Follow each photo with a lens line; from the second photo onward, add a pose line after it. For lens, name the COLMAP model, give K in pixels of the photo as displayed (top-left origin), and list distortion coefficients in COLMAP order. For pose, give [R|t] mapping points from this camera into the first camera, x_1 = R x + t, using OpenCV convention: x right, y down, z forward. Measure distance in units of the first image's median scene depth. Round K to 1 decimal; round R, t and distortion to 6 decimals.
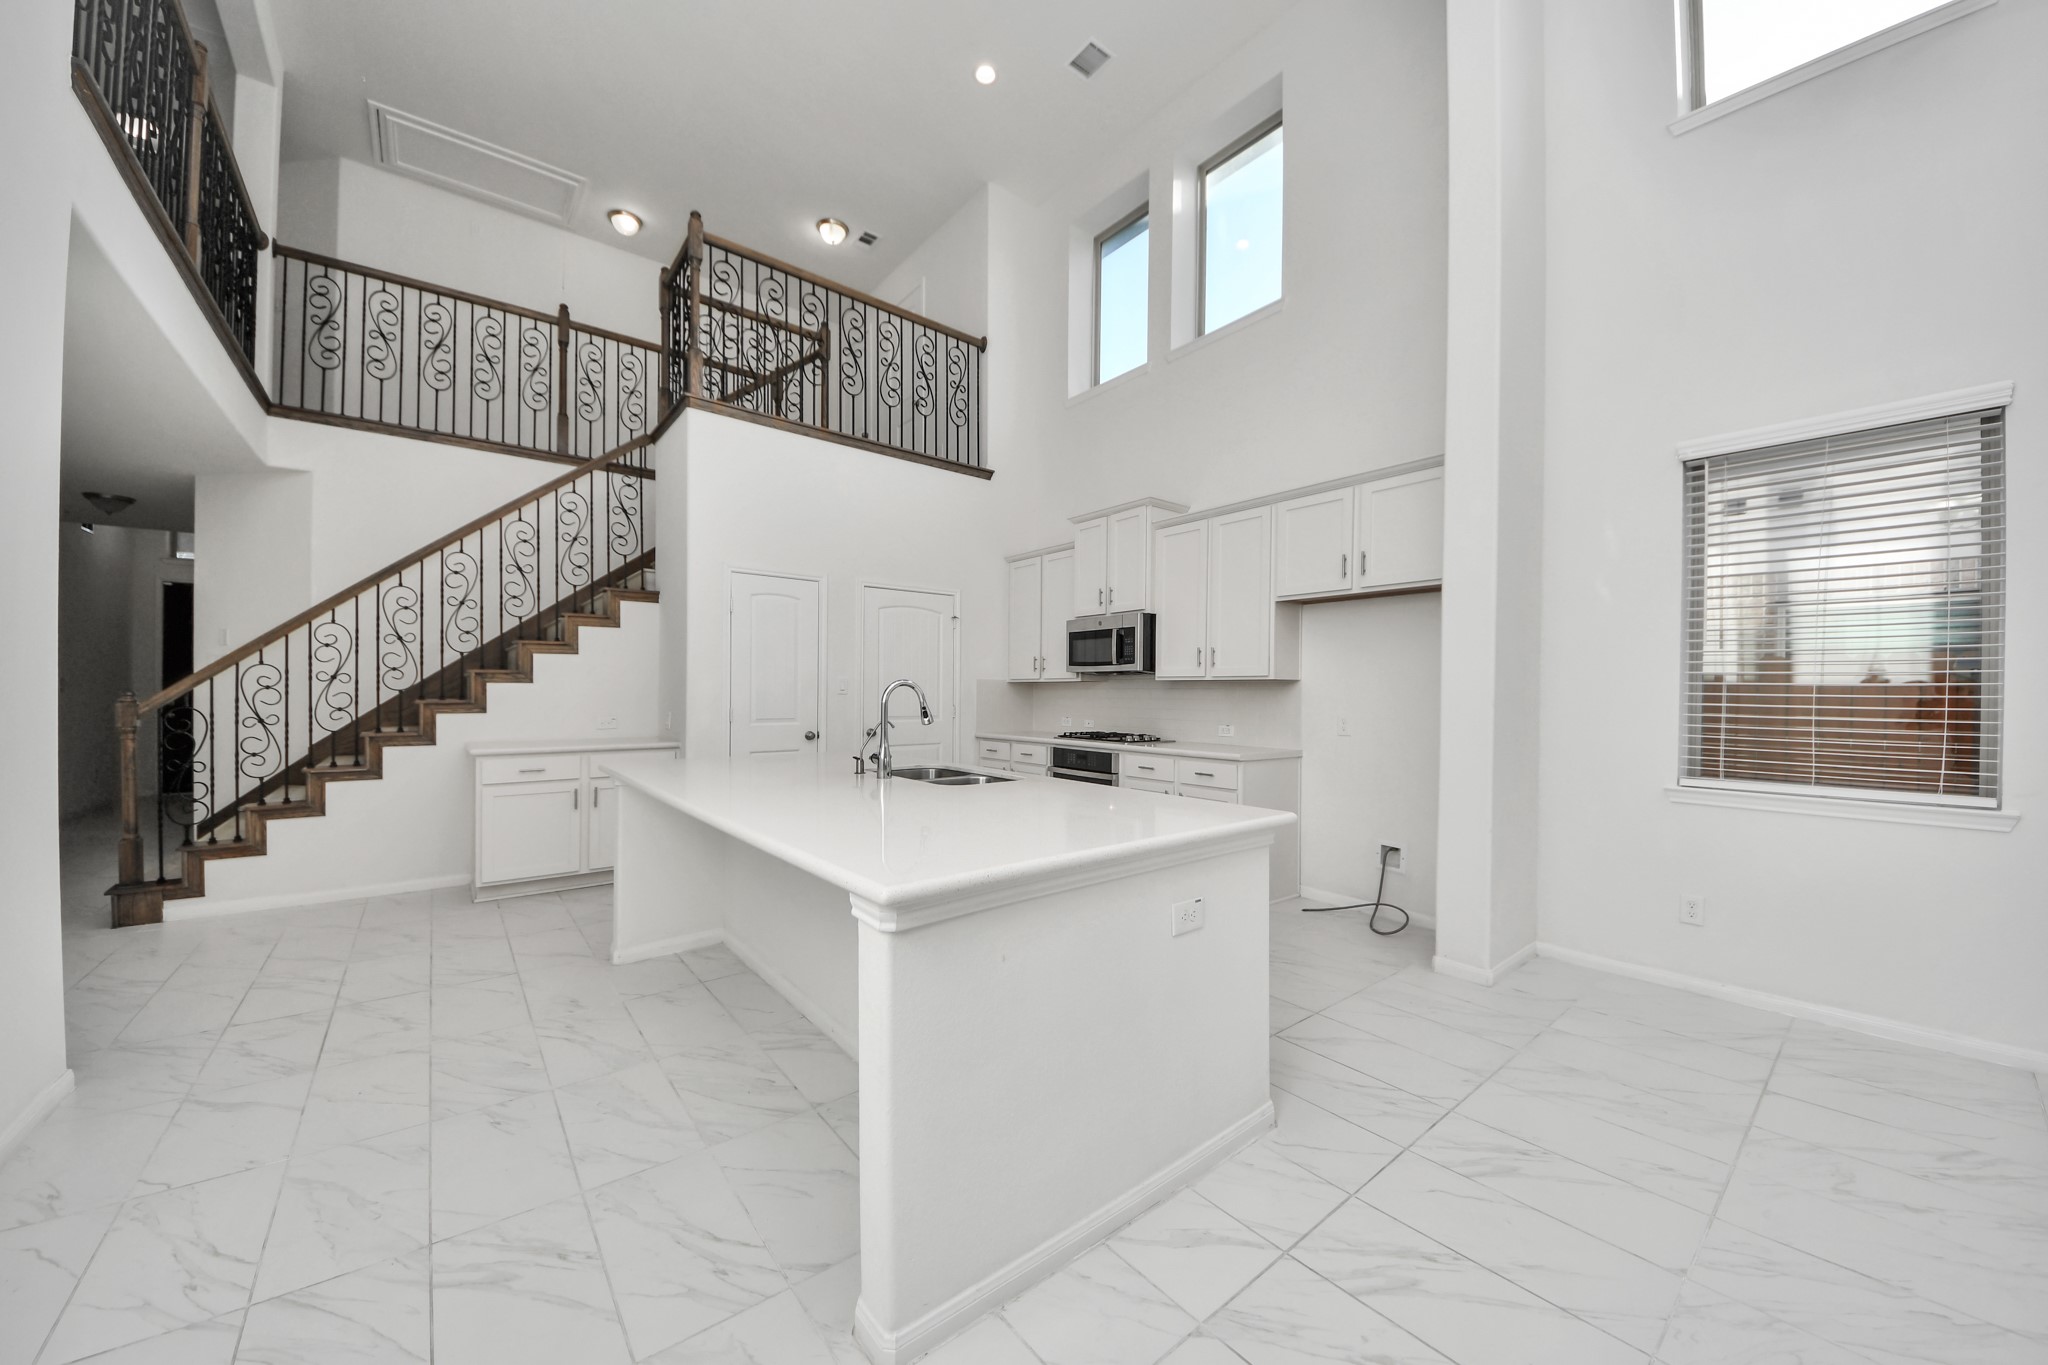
lens RADIAL K [[742.7, 0, 1024.8], [0, 742.7, 684.2], [0, 0, 1]] dist [-0.015727, -0.004595]
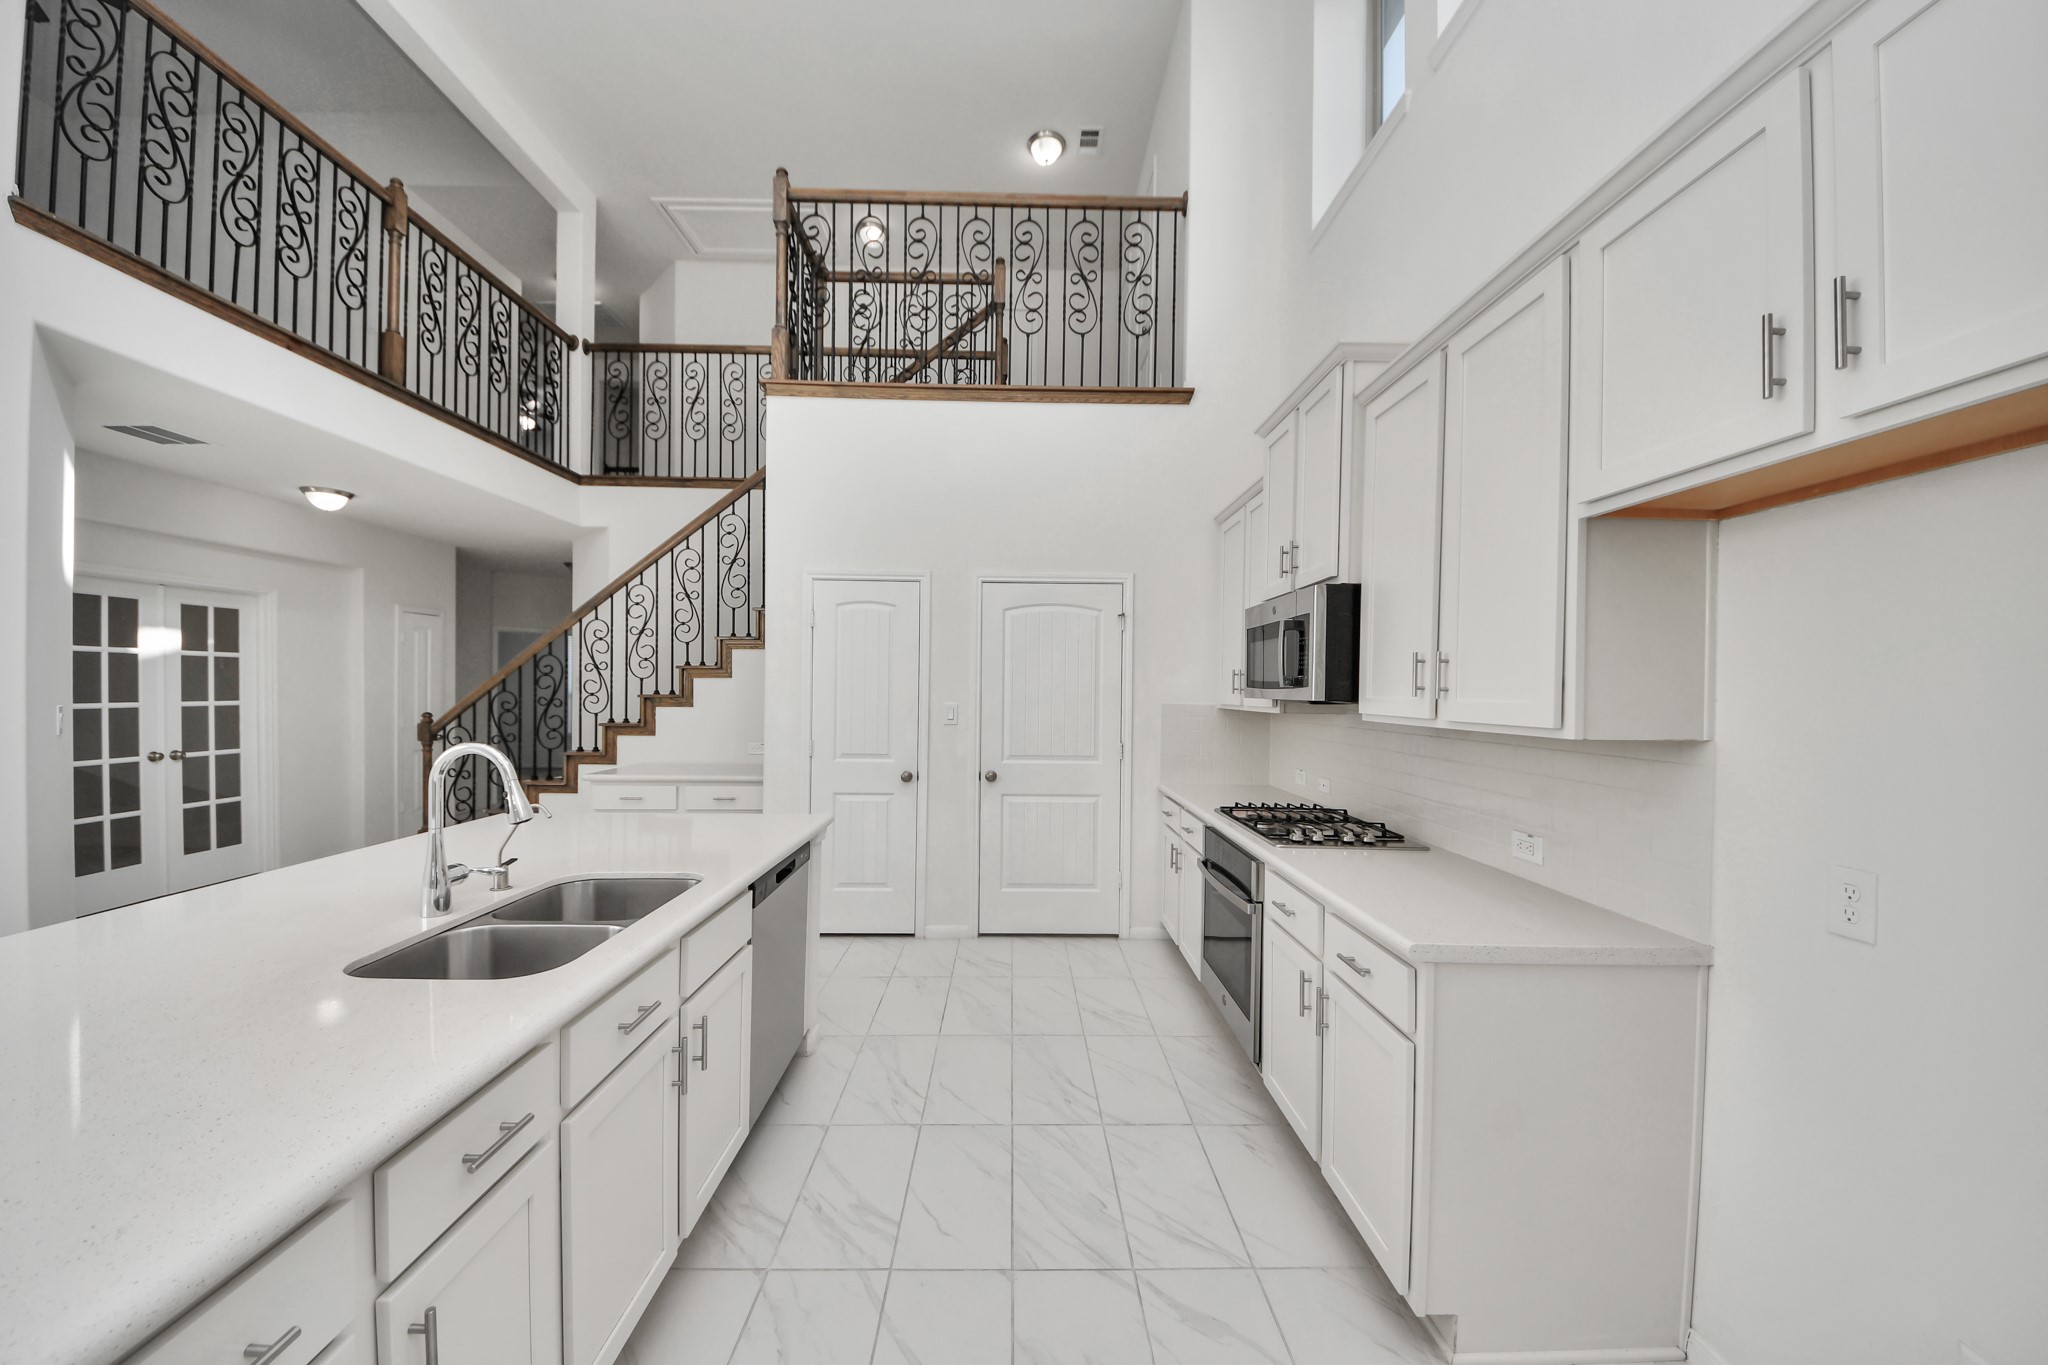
lens RADIAL K [[710.7, 0, 1089.8], [0, 710.7, 679.3], [0, 0, 1]] dist [0.006832, -0.013733]
pose [[0.774748, -0.005393, -0.632247, 0.329504], [0.003361, 0.999985, -0.004412, -0.030426], [0.632261, 0.001293, 0.774755, 0.522612]]
